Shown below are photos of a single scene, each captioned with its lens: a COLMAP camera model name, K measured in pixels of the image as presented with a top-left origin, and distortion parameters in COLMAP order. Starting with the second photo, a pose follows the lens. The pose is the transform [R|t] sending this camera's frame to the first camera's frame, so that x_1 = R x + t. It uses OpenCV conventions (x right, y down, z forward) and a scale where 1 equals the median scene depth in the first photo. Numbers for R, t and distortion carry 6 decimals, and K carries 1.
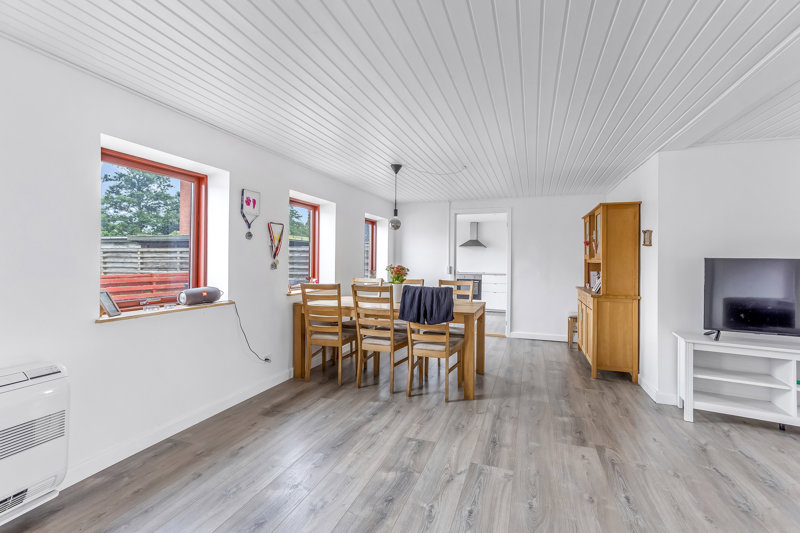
lens RADIAL K [[386.9, 0, 396.8], [0, 386.9, 262.1], [0, 0, 1]] dist [-0.014251, 0.028397]
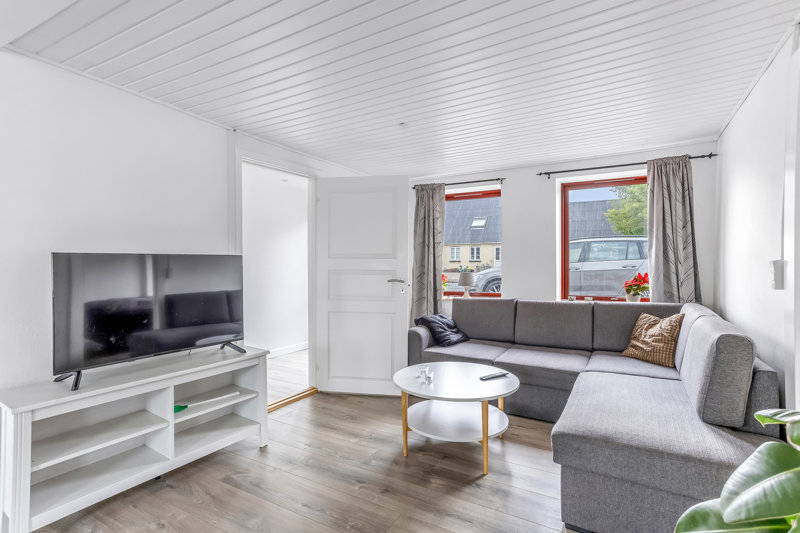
lens RADIAL K [[386.9, 0, 396.8], [0, 386.9, 262.1], [0, 0, 1]] dist [-0.014251, 0.028397]
pose [[0.175314, -0.012396, 0.984434, 0.304324], [0.013612, 0.999856, 0.010166, 0.005050], [-0.984418, 0.011618, 0.175458, 0.383635]]
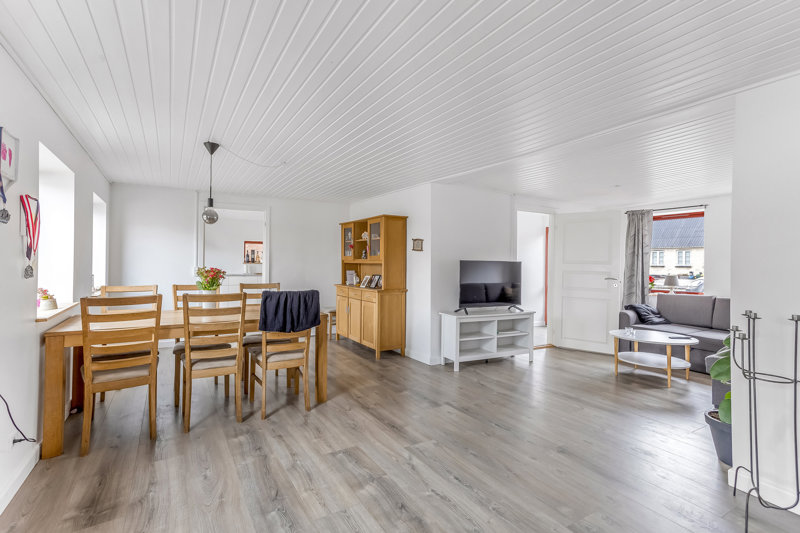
lens RADIAL K [[386.9, 0, 396.8], [0, 386.9, 262.1], [0, 0, 1]] dist [-0.014251, 0.028397]
pose [[0.625180, -0.000861, 0.780480, -0.512992], [-0.000146, 0.999999, 0.001220, -0.005326], [-0.780481, -0.000876, 0.625179, 0.254722]]
